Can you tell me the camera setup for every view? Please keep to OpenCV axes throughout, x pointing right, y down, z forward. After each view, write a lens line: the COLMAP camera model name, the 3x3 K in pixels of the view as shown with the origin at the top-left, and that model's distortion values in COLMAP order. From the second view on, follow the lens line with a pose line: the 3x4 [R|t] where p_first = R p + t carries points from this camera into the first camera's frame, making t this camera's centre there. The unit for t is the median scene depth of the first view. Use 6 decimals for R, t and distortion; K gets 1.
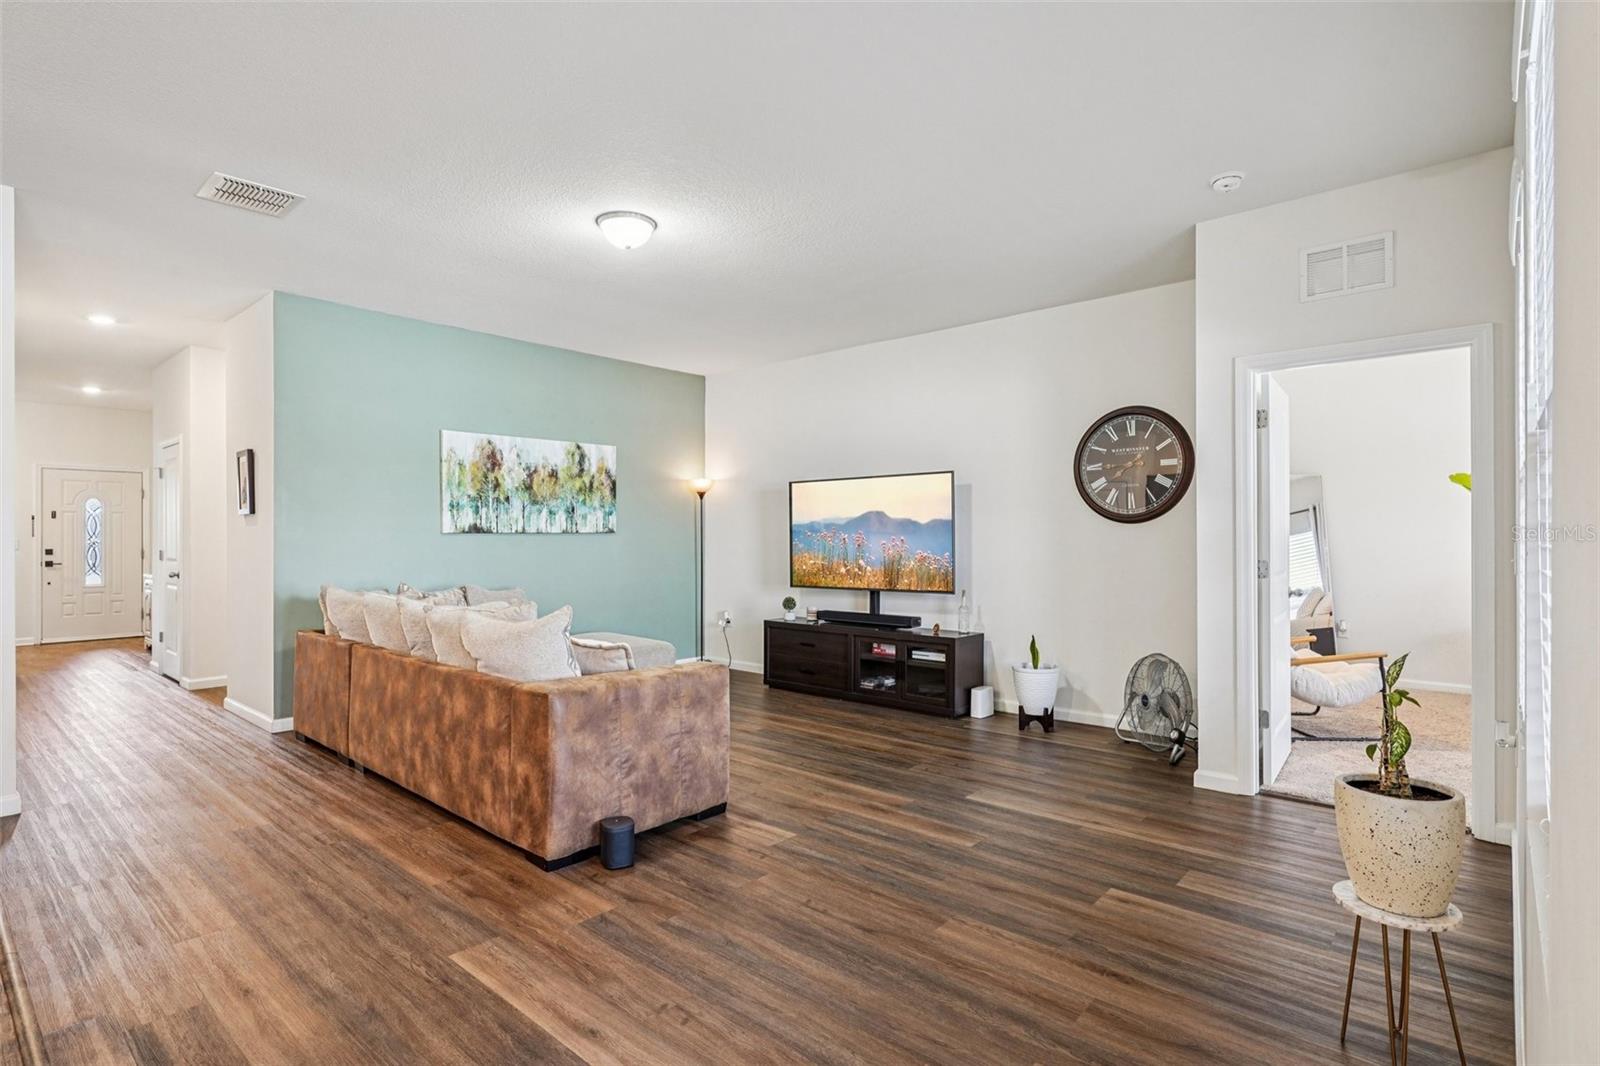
lens RADIAL K [[793.6, 0, 798.3], [0, 793.6, 537.0], [0, 0, 1]] dist [0.002975, -0.001773]
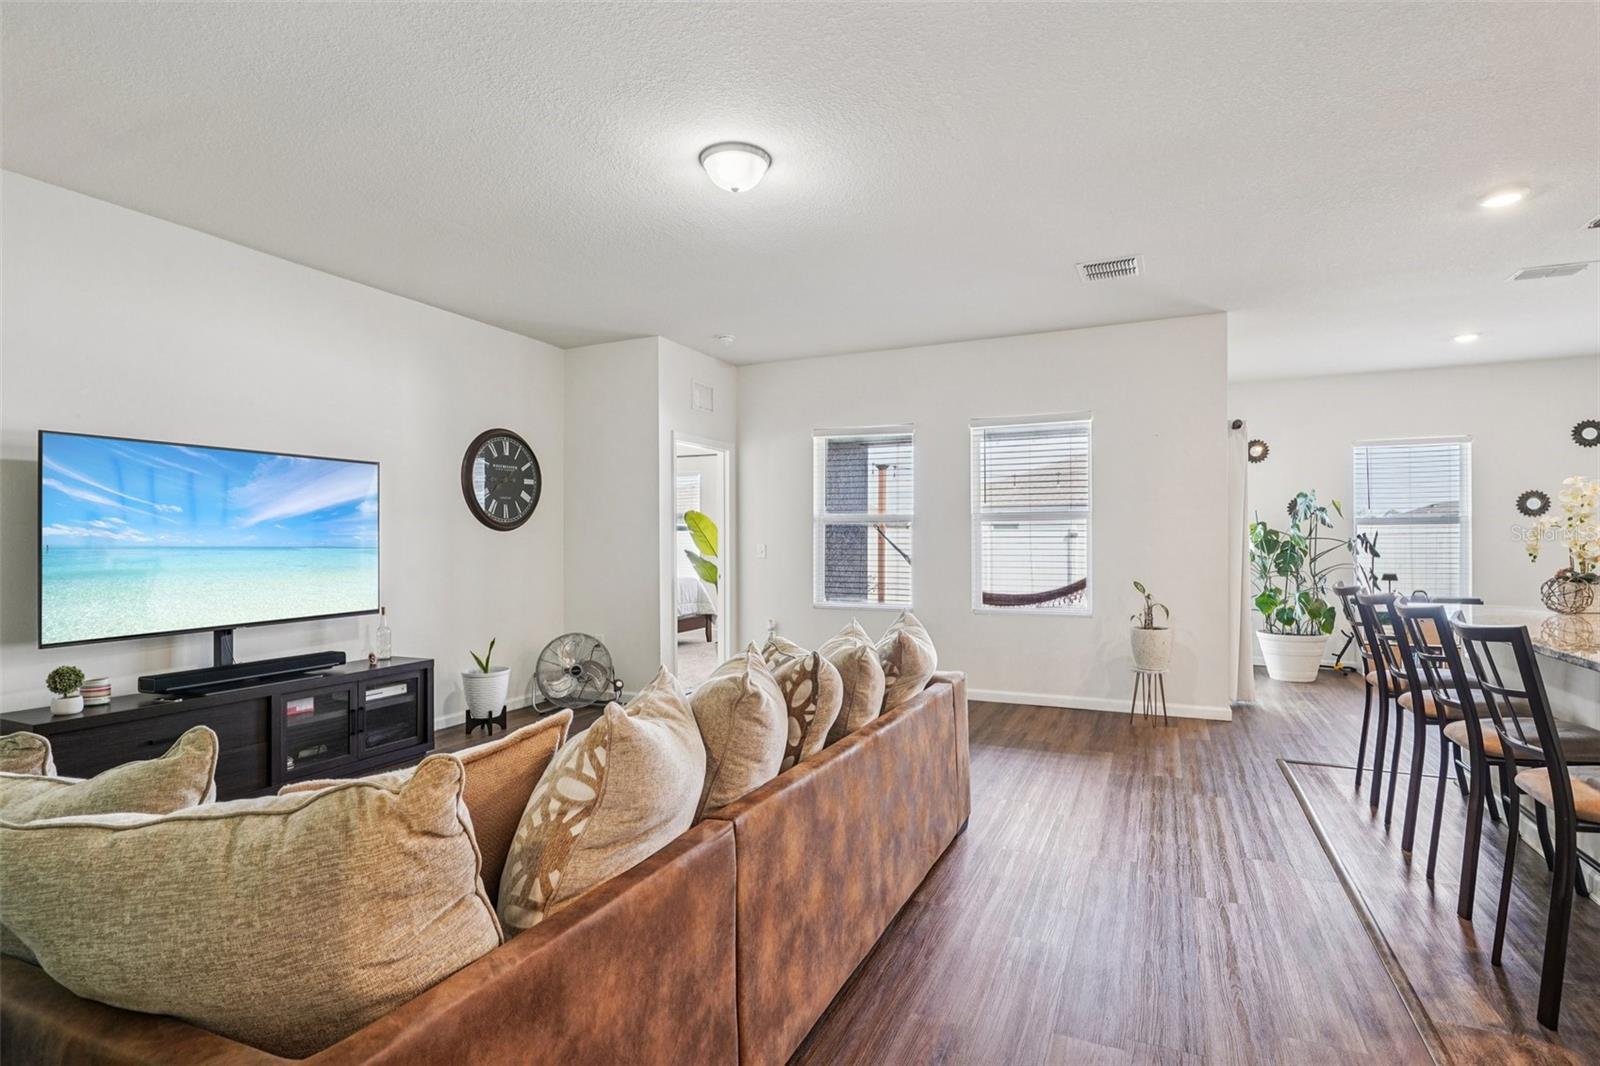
lens RADIAL K [[782.2, 0, 801.2], [0, 782.2, 554.1], [0, 0, 1]] dist [0.005410, -0.001896]
pose [[-0.303513, 0.000355, 0.952827, -0.660876], [0.006397, 0.999978, 0.001665, 0.014046], [-0.952806, 0.006600, -0.303508, 0.811813]]
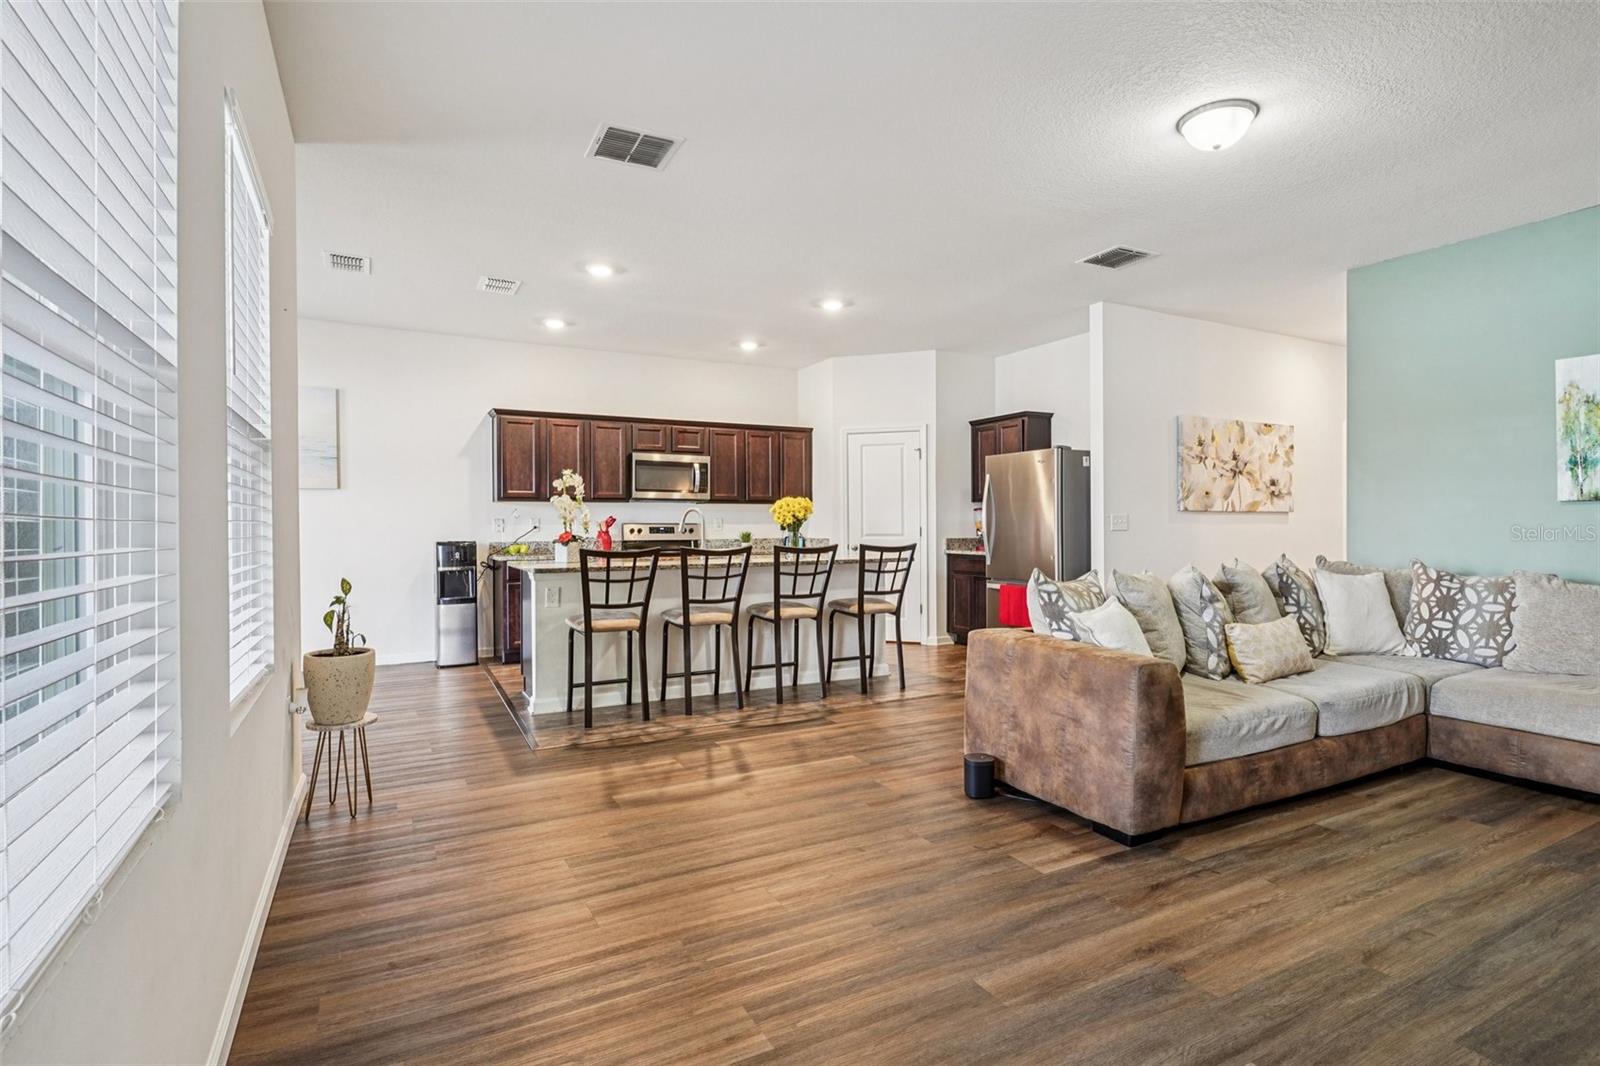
lens RADIAL K [[782.2, 0, 811.4], [0, 782.2, 526.8], [0, 0, 1]] dist [0.005410, -0.001896]
pose [[-0.335255, 0.007320, -0.942099, 0.464103], [0.004042, 0.999972, 0.006331, 0.011574], [0.942119, -0.001686, -0.335275, 0.593277]]
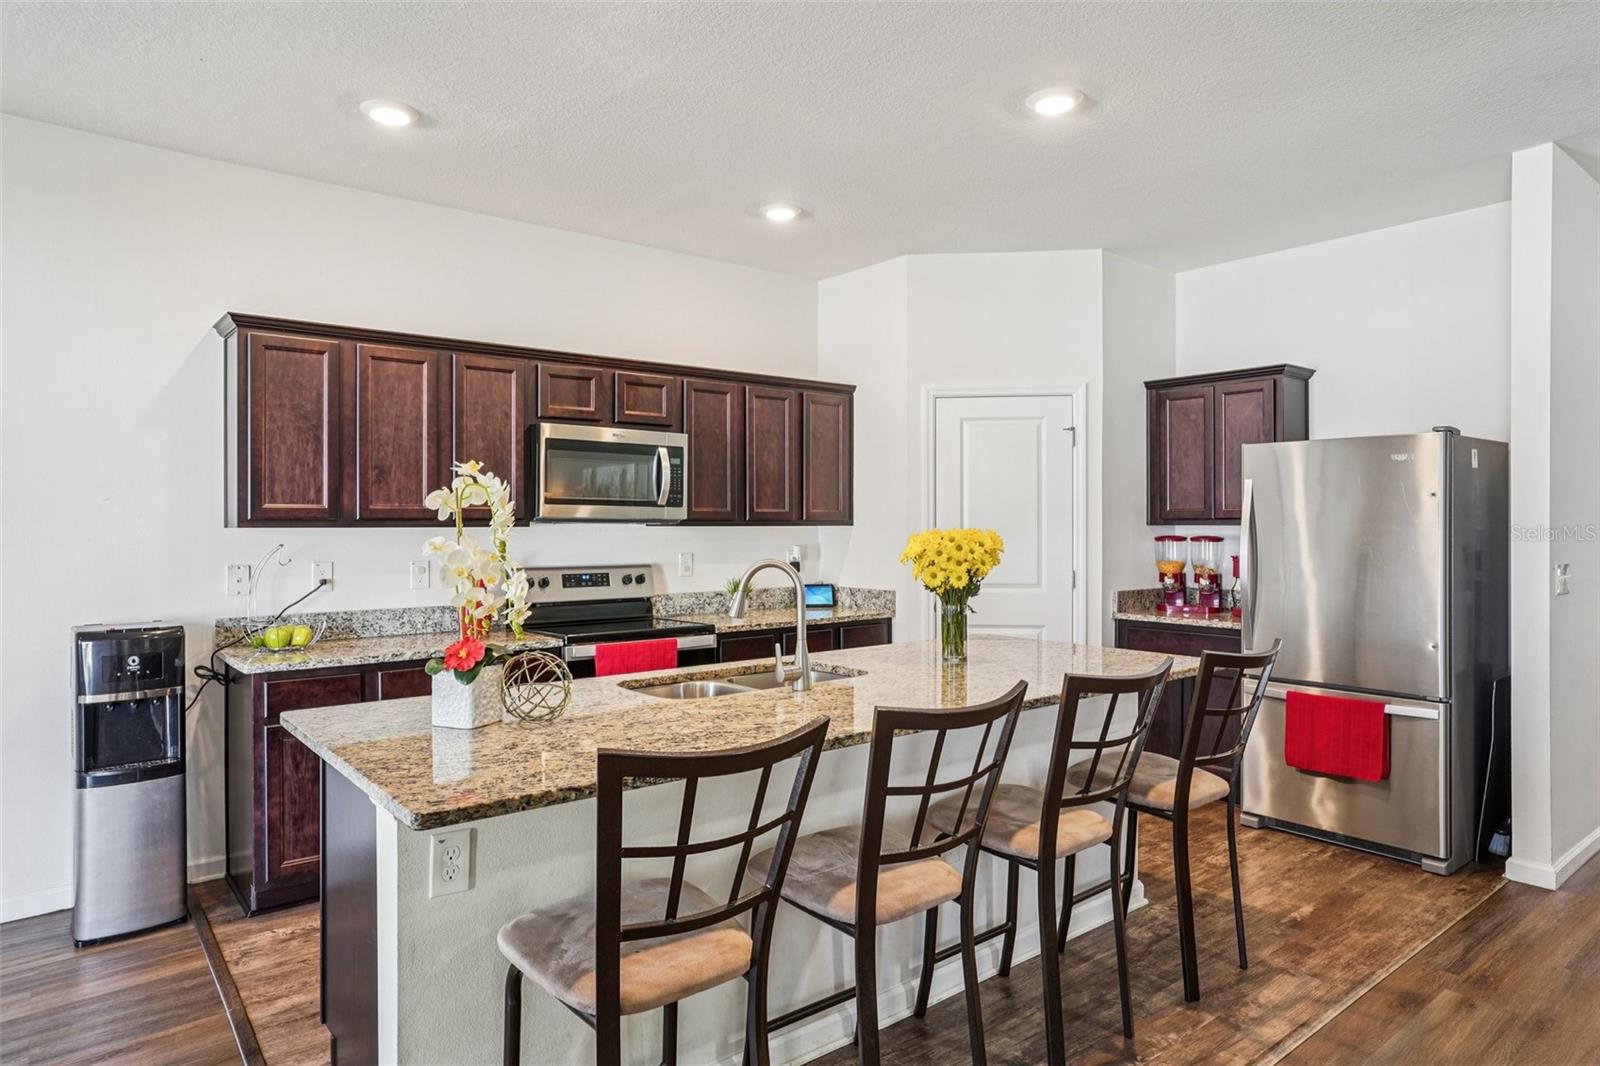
lens RADIAL K [[946.3, 0, 794.7], [0, 946.3, 520.7], [0, 0, 1]] dist [-0.025038, 0.013998]
pose [[-0.162493, 0.001751, -0.986708, 0.072325], [-0.000377, 0.999998, 0.001837, -0.025746], [0.986710, 0.000670, -0.162492, 0.225359]]
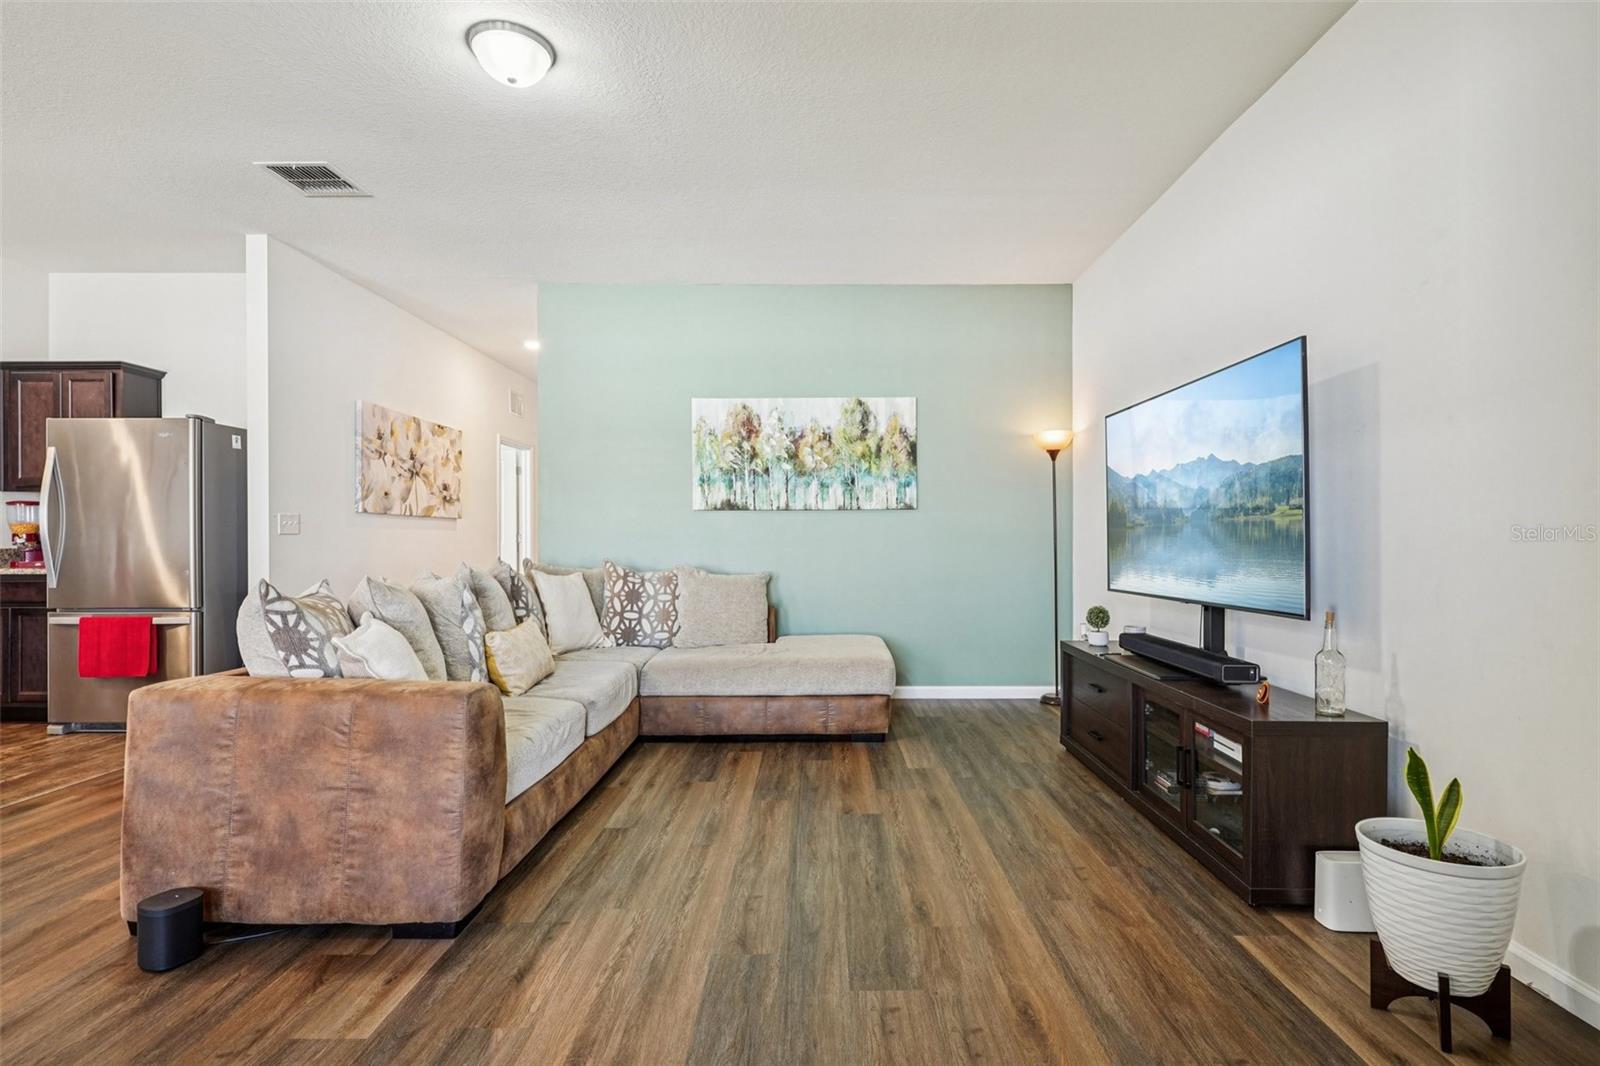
lens RADIAL K [[782.2, 0, 815.0], [0, 782.2, 539.5], [0, 0, 1]] dist [0.005410, -0.001896]
pose [[0.665786, 0.003613, -0.746134, 0.327058], [-0.001804, 0.999993, 0.003232, 0.026168], [0.746141, -0.000805, 0.665788, 0.498363]]
